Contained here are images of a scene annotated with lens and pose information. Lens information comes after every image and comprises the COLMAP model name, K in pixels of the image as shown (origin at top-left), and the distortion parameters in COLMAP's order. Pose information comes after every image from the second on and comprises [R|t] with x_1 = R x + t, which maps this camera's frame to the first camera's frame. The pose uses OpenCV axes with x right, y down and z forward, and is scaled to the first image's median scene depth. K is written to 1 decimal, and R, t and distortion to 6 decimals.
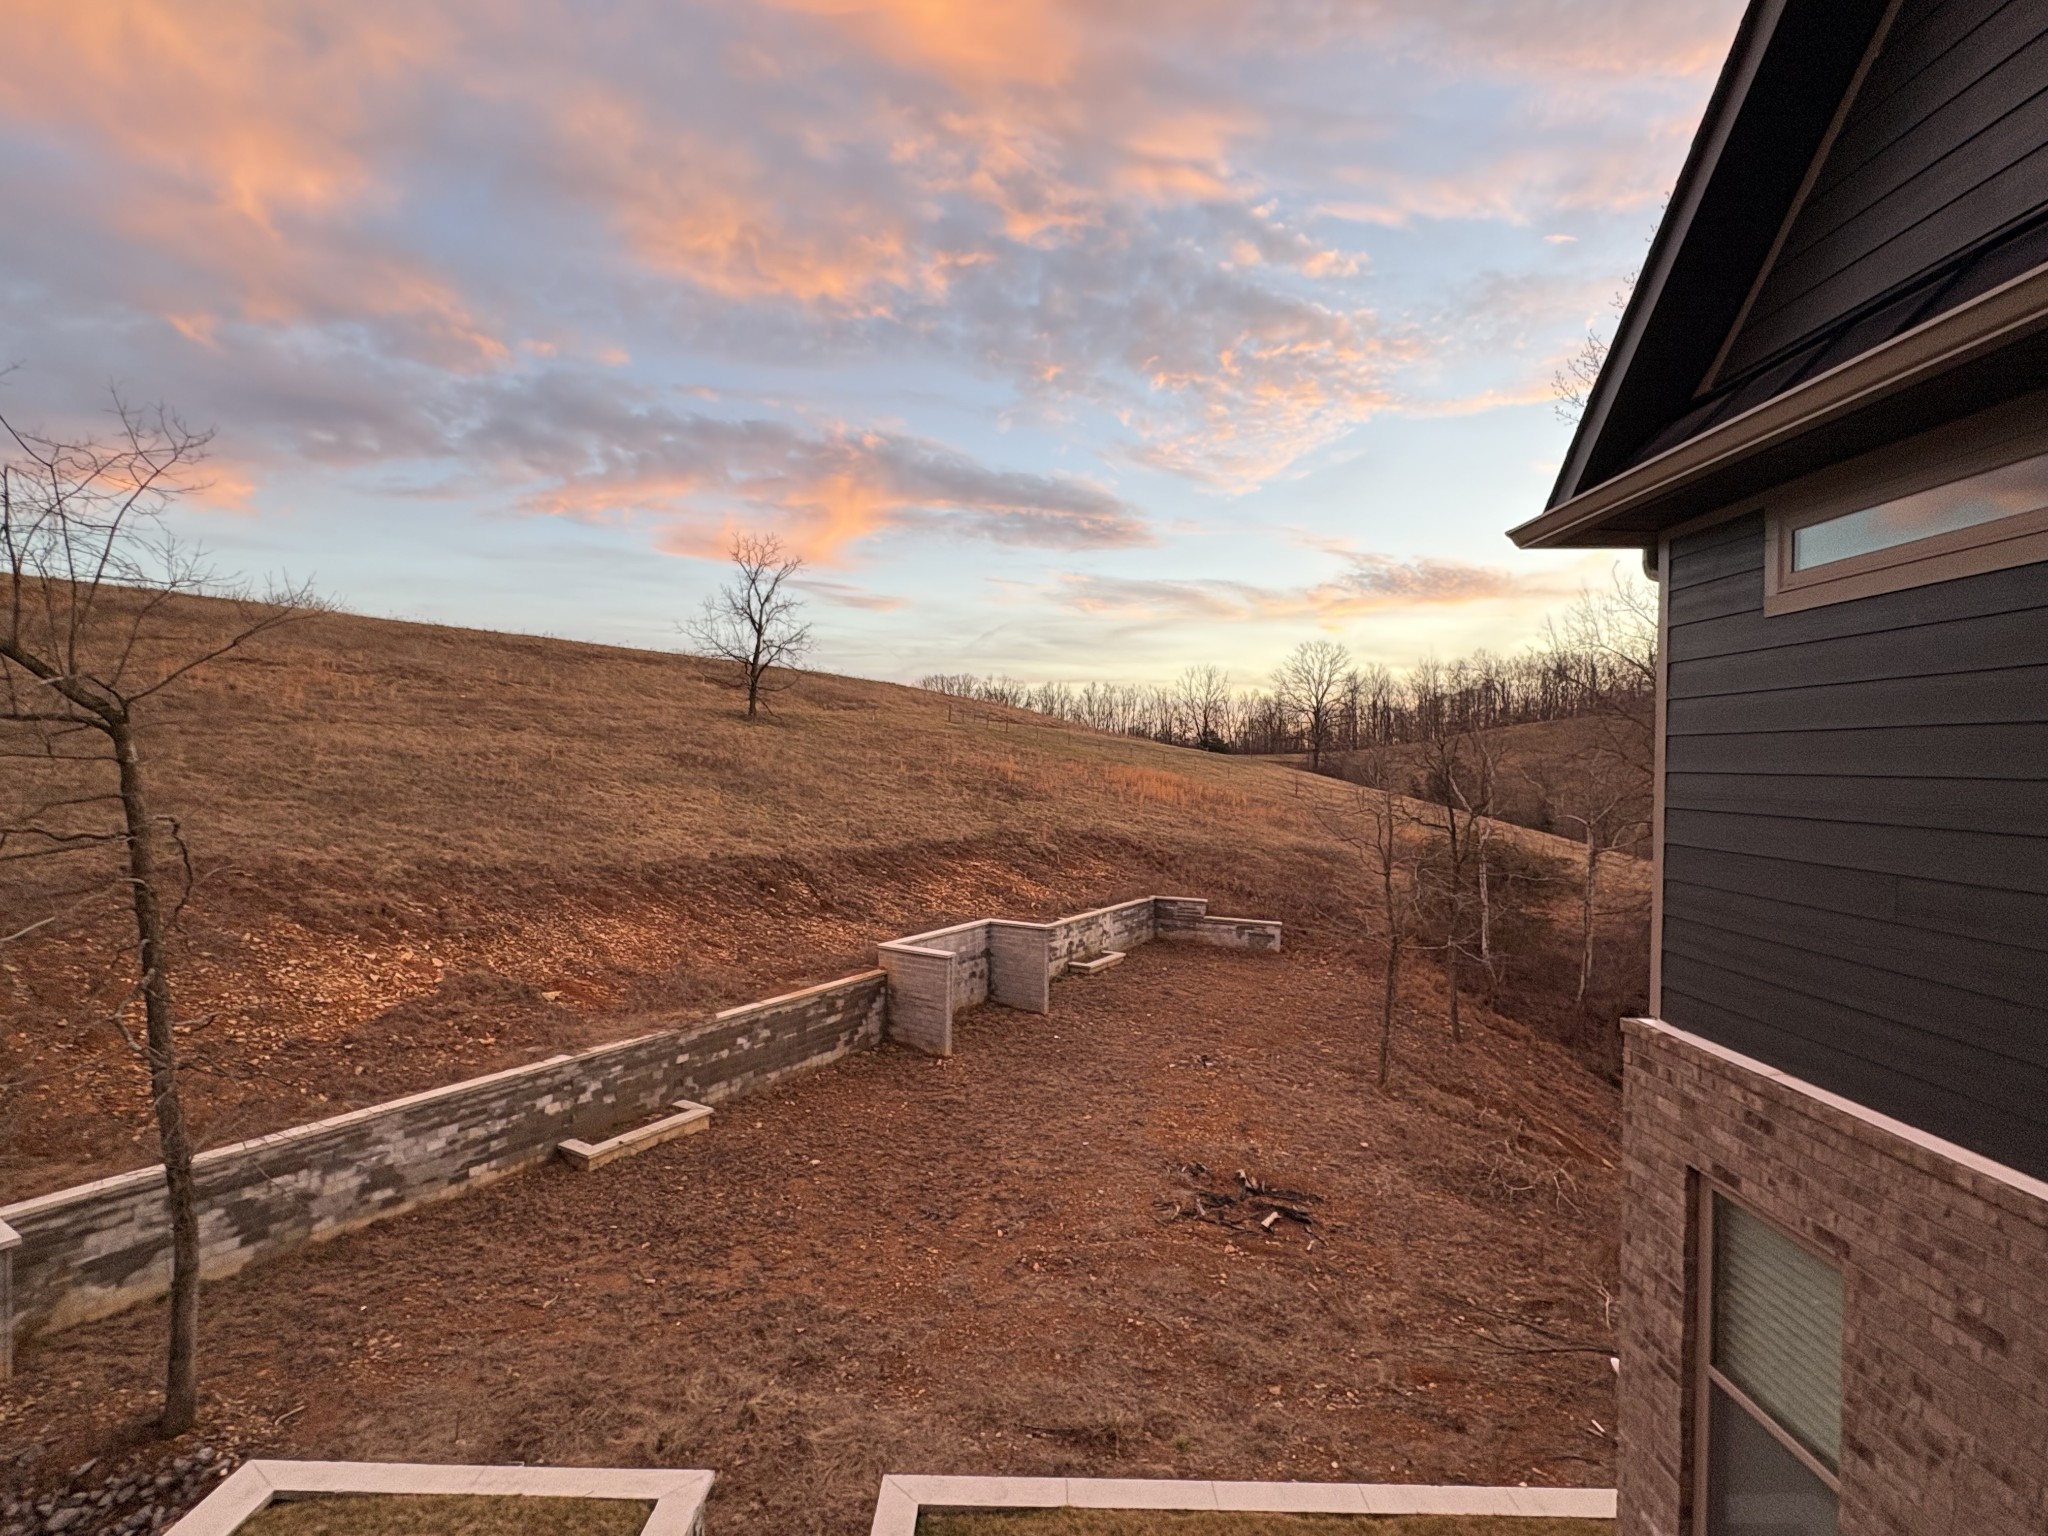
lens RADIAL K [[979.7, 0, 1024.0], [0, 979.7, 768.0], [0, 0, 1]] dist [-0.001730, -0.000090]
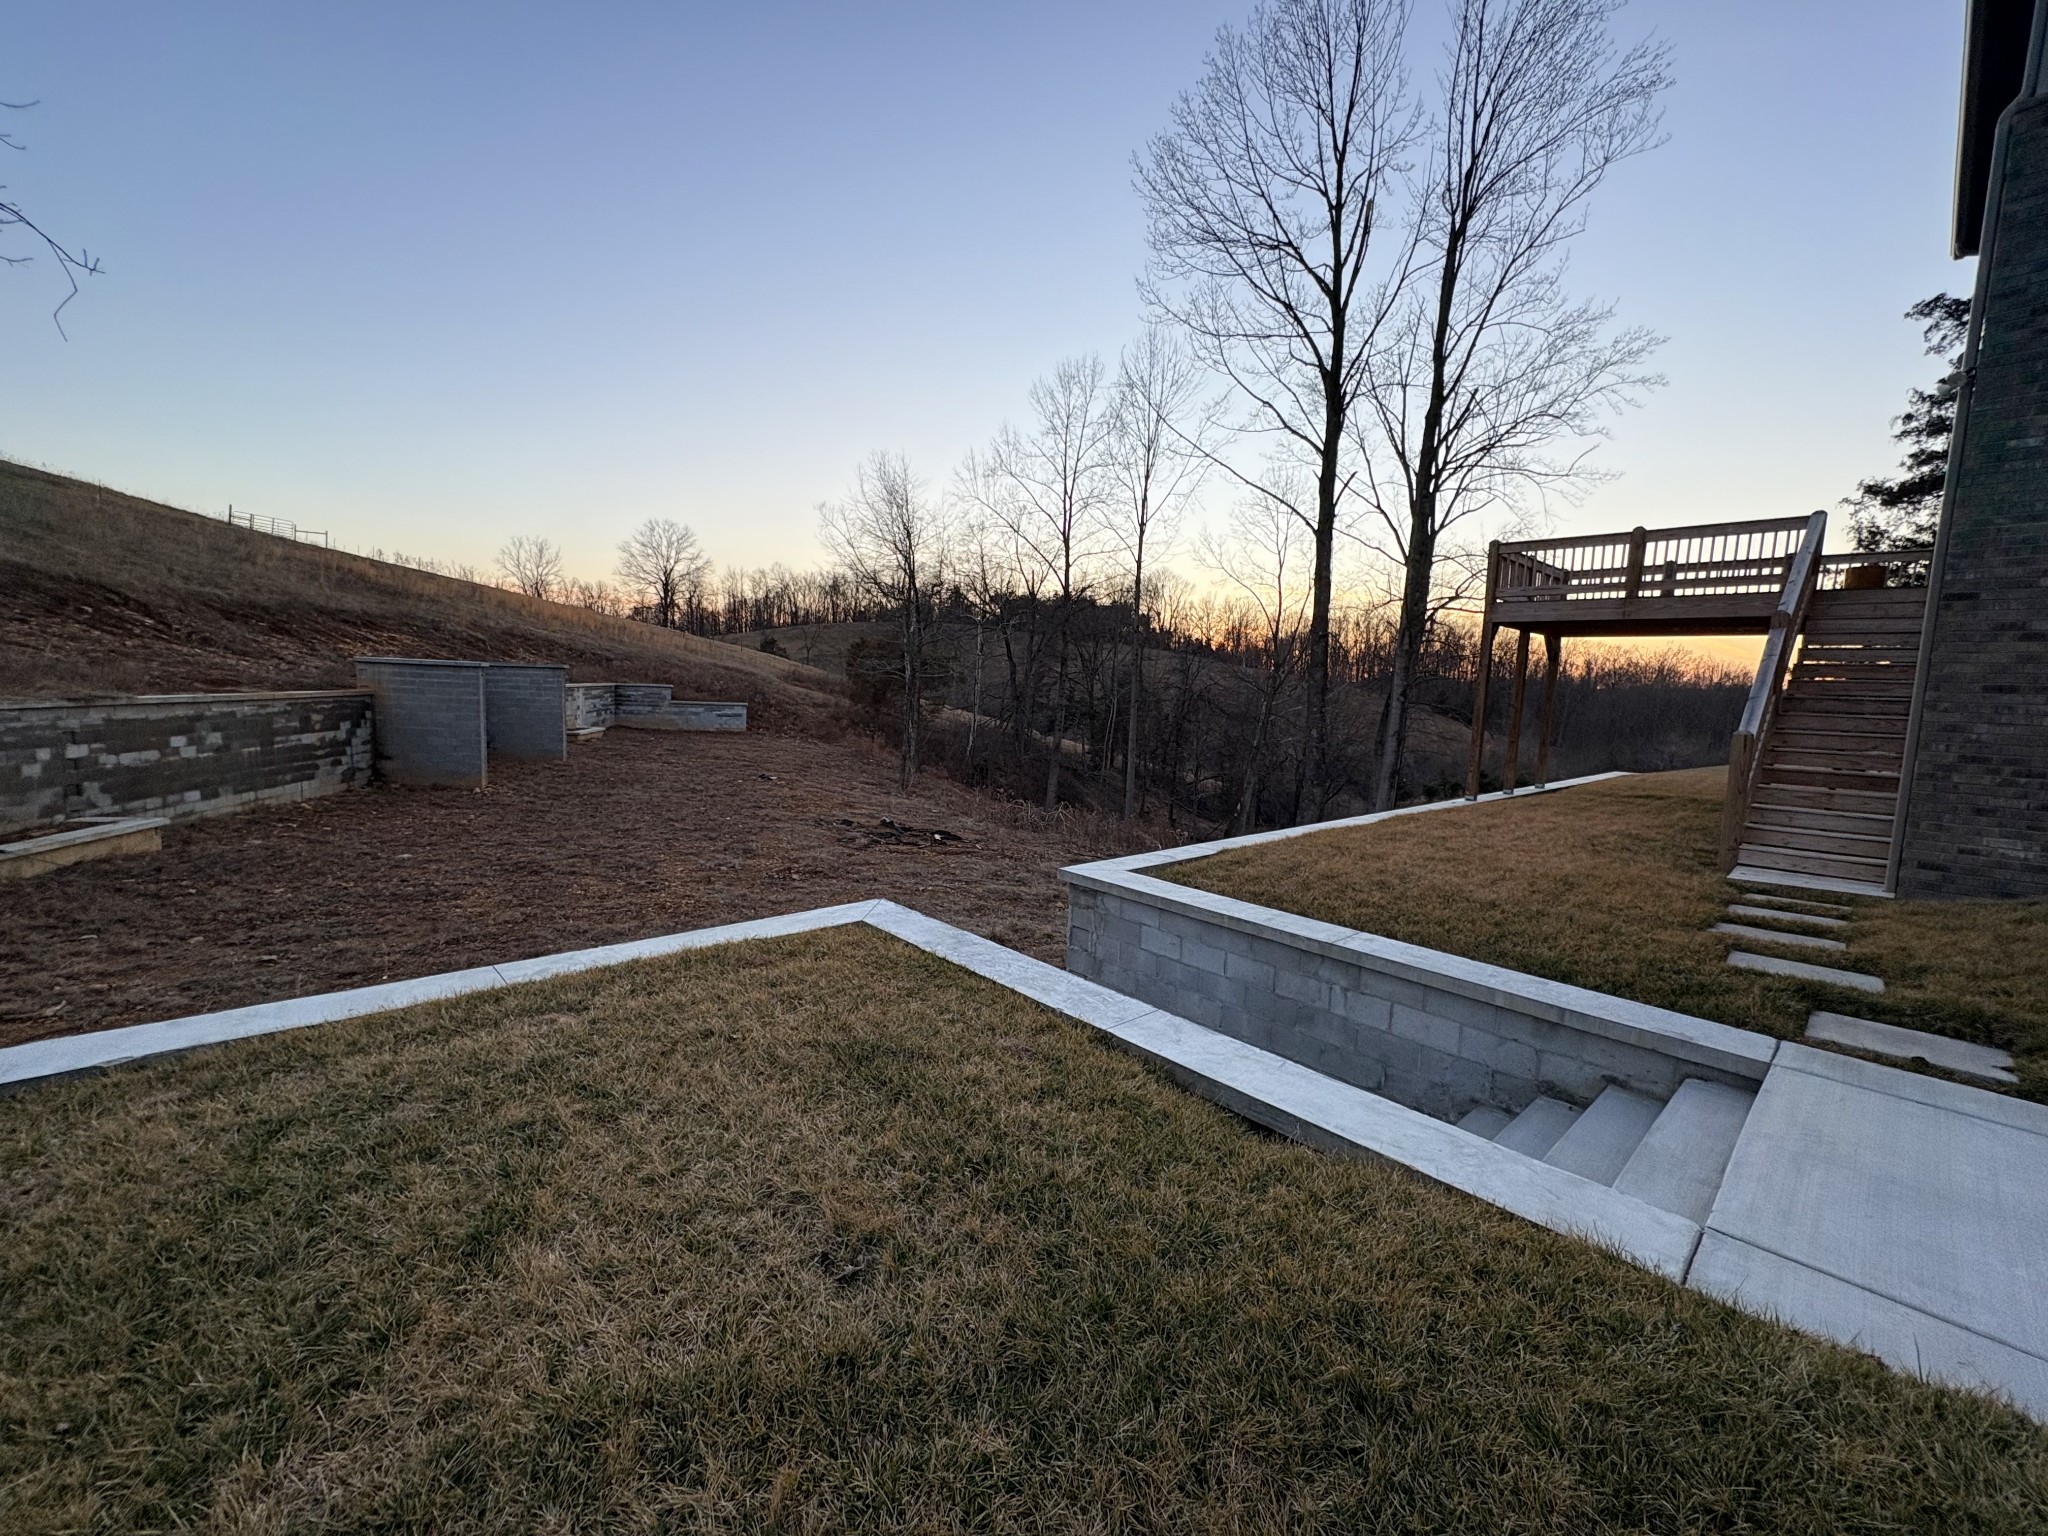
lens RADIAL K [[813.0, 0, 1026.6], [0, 813.0, 767.9], [0, 0, 1]] dist [-0.000104, -0.000016]
pose [[0.726628, -0.051794, 0.685076, -0.156749], [-0.027937, 0.994102, 0.104789, 0.139830], [-0.686463, -0.095282, 0.720895, 0.128822]]
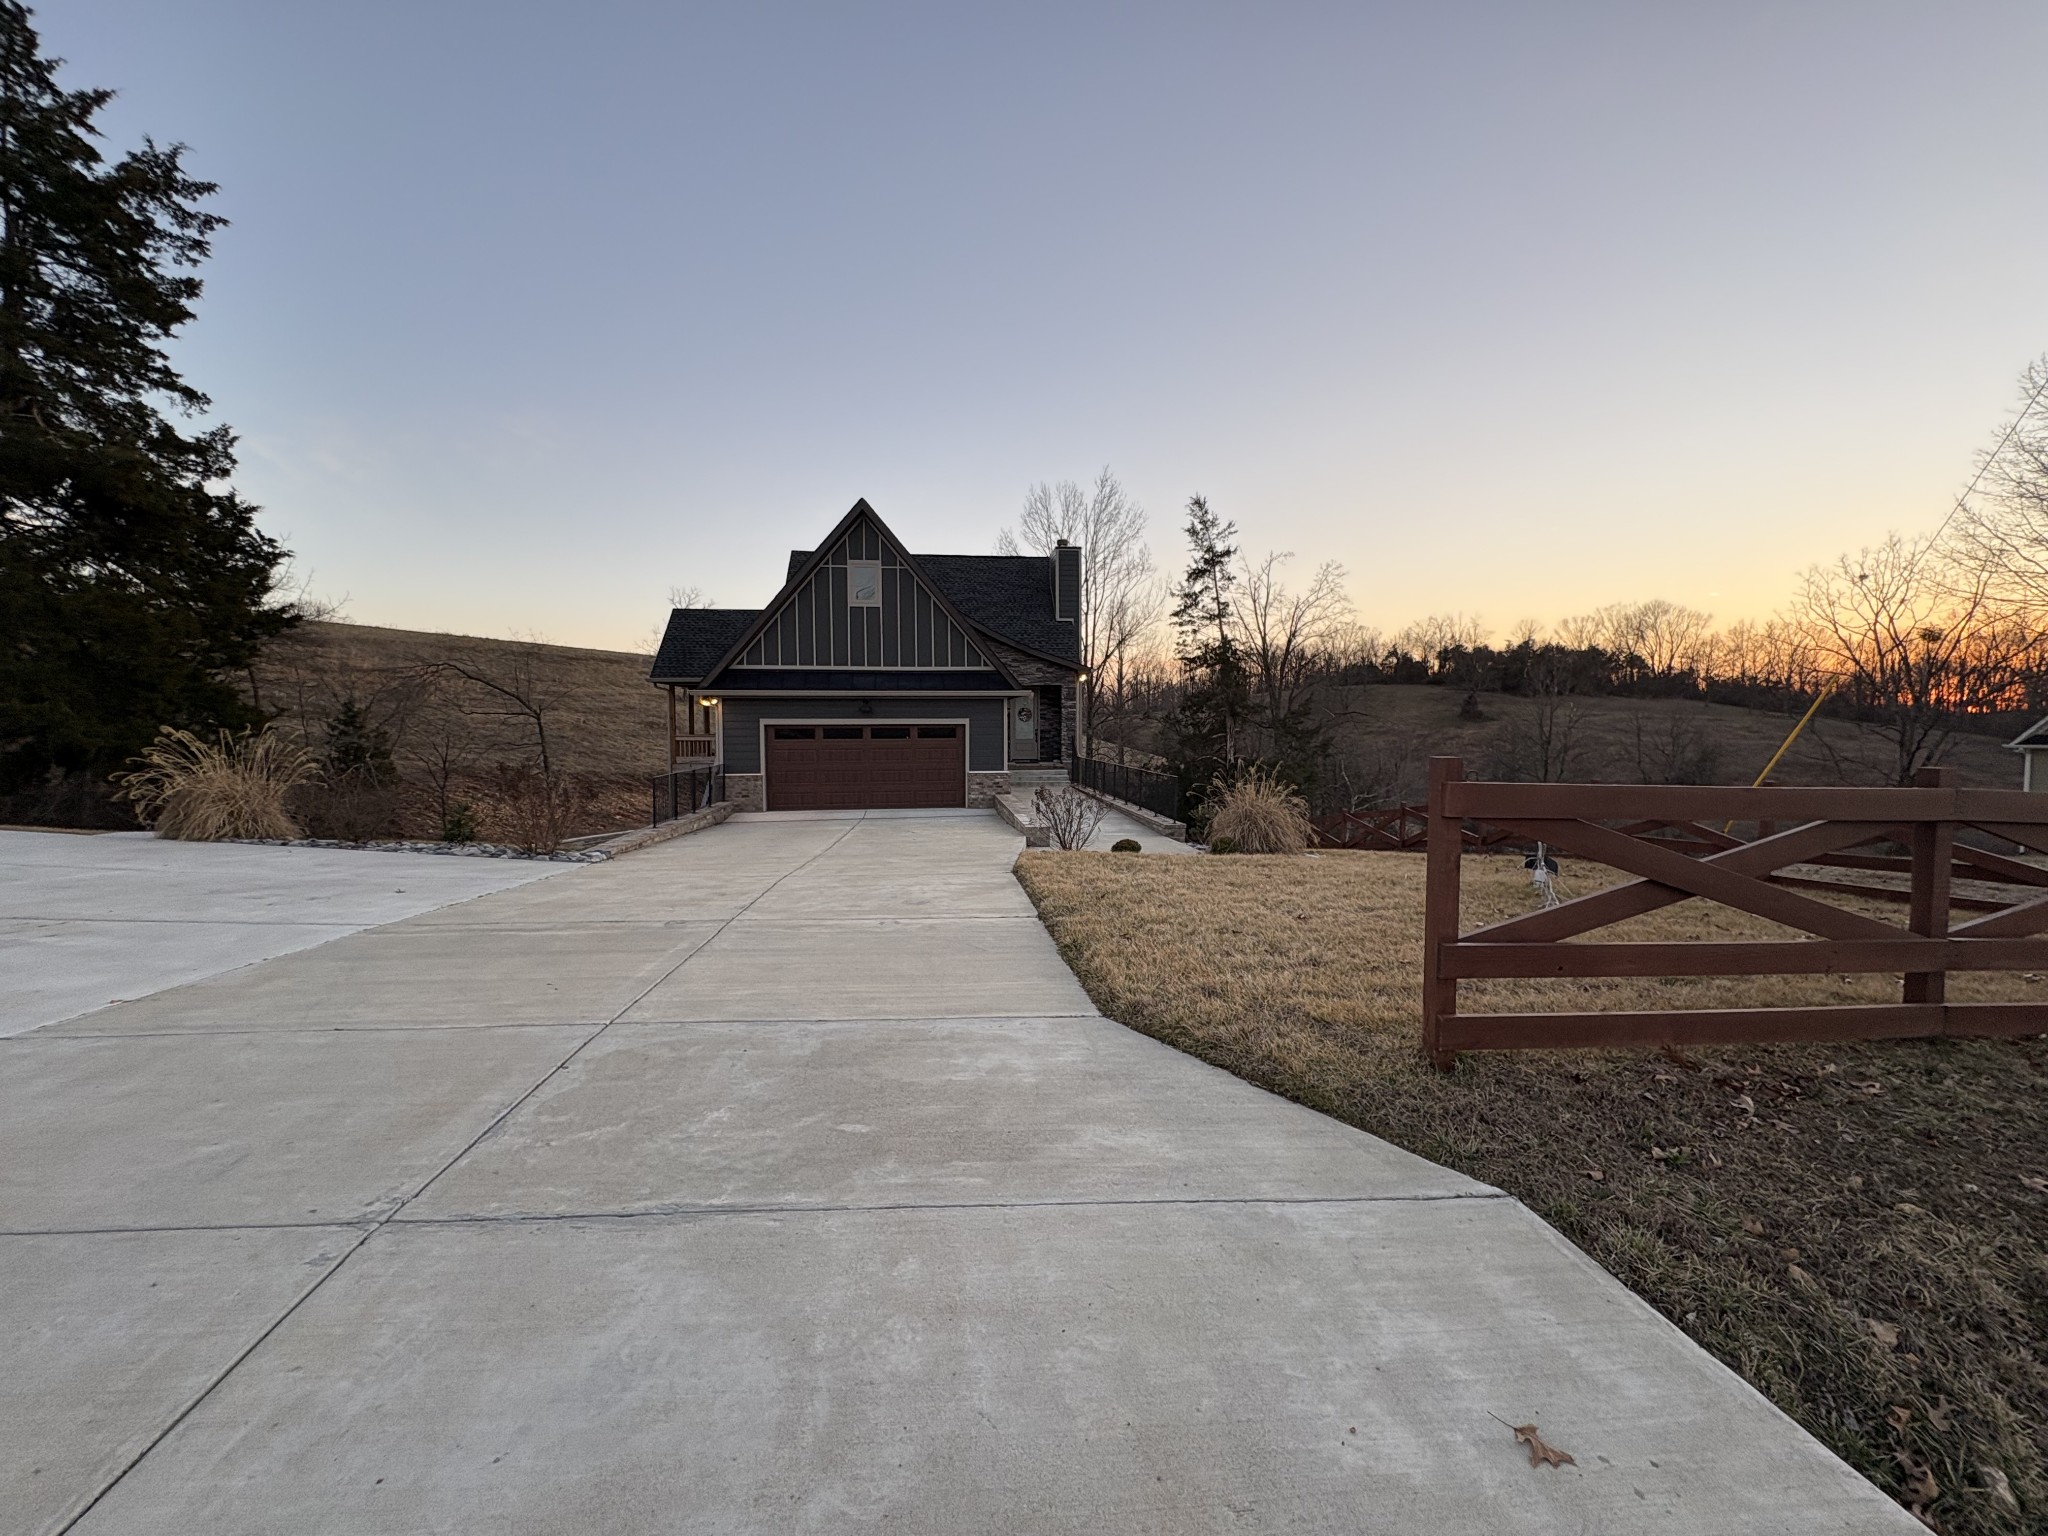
lens RADIAL K [[813.0, 0, 1026.6], [0, 813.0, 767.9], [0, 0, 1]] dist [-0.000104, -0.000016]
pose [[0.990177, -0.018254, 0.138623, 0.173878], [0.011940, 0.998859, 0.046240, 0.011938], [-0.139309, -0.044130, 0.989265, -0.767908]]
